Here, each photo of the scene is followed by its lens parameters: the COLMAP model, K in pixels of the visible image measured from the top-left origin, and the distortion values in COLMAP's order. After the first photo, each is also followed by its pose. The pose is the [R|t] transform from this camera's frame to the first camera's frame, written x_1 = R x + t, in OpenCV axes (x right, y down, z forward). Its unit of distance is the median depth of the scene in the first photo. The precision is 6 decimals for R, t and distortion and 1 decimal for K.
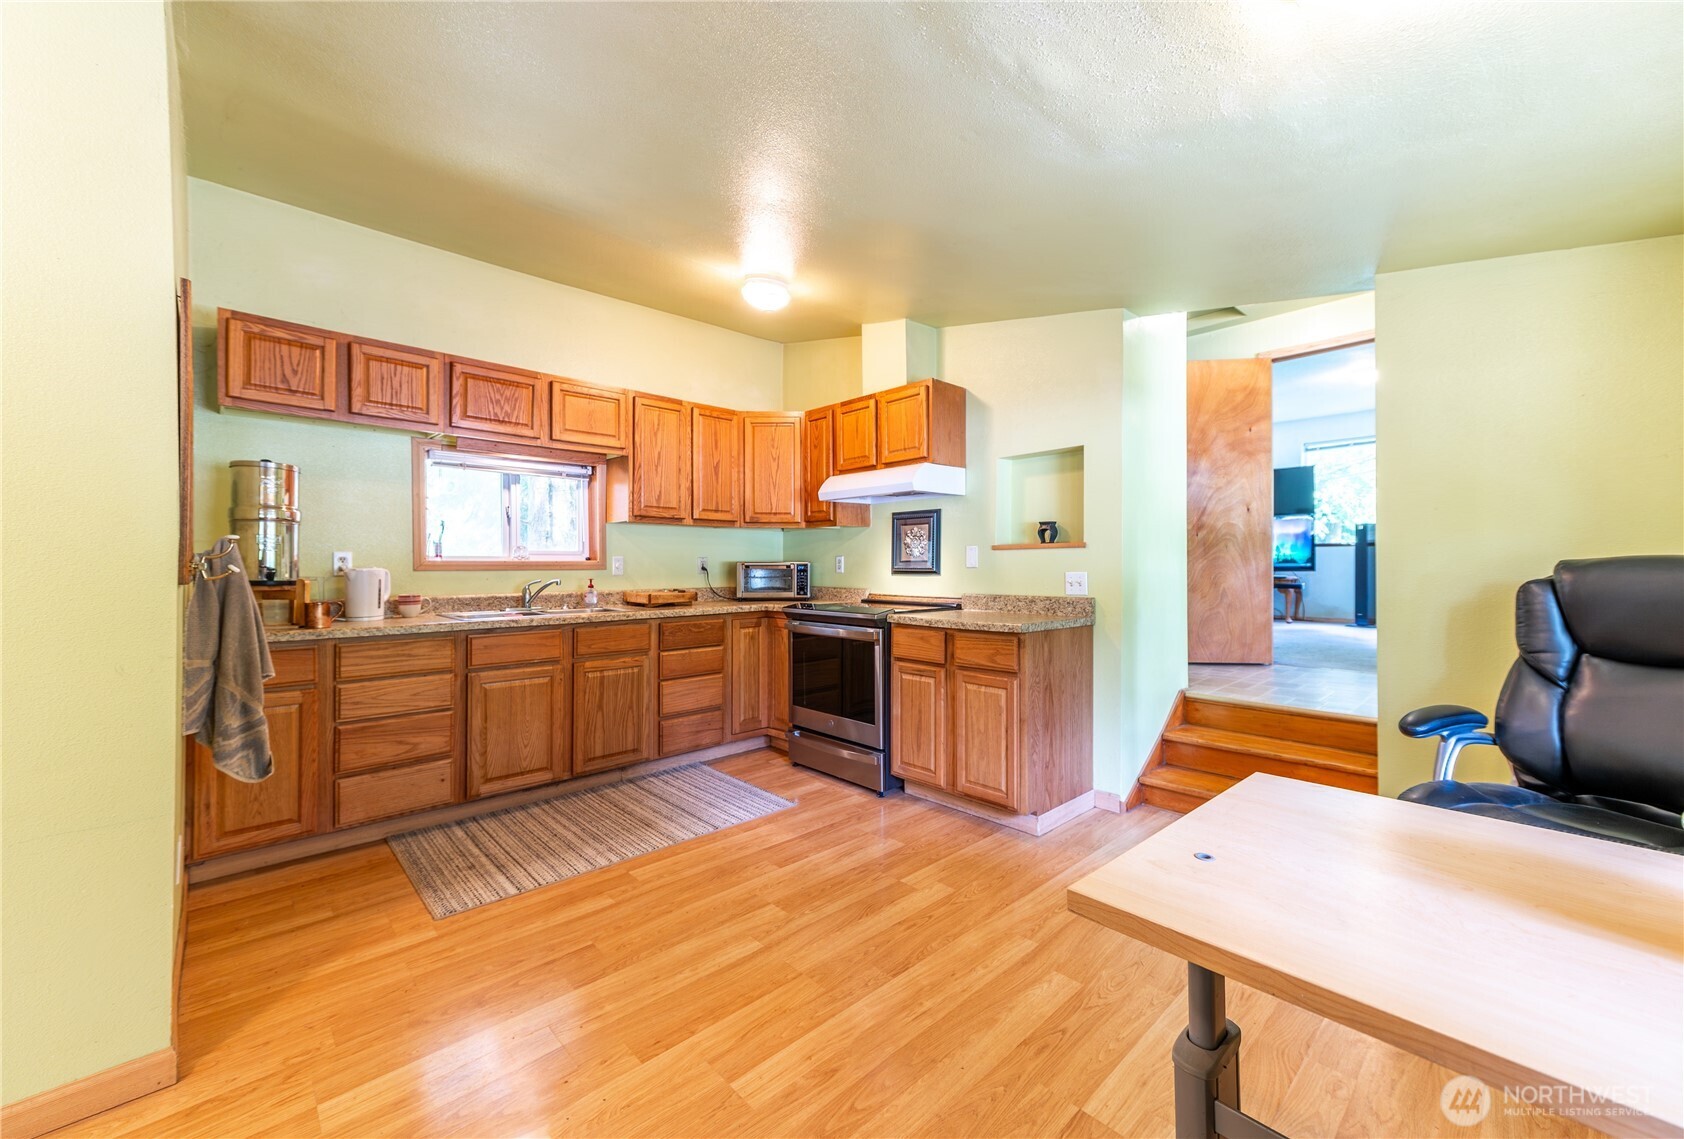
lens RADIAL K [[701.2, 0, 843.8], [0, 701.2, 566.9], [0, 0, 1]] dist [0.026995, 0.000104]
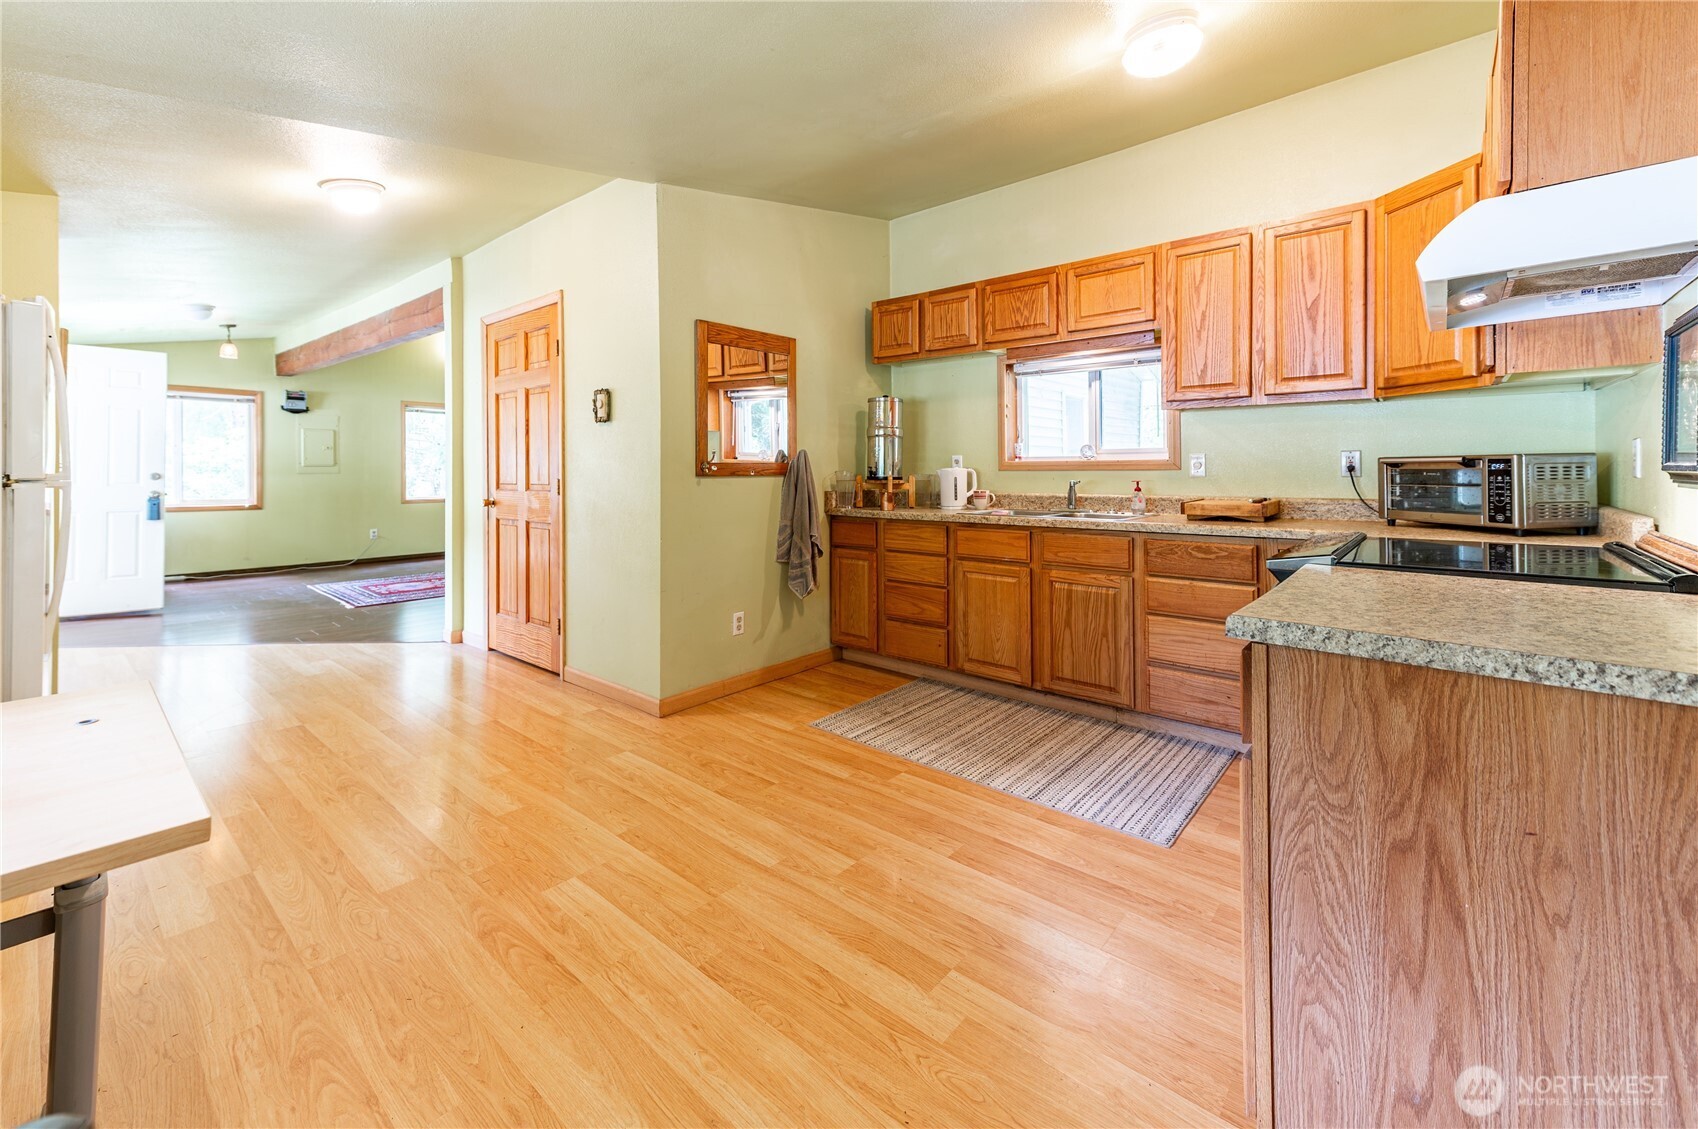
lens RADIAL K [[701.7, 0, 830.6], [0, 701.7, 472.8], [0, 0, 1]] dist [0.022568, 0.000482]
pose [[0.062081, 0.004227, -0.998062, 0.579795], [0.001557, 0.999989, 0.004332, 0.004106], [0.998070, -0.001823, 0.062073, 0.714298]]
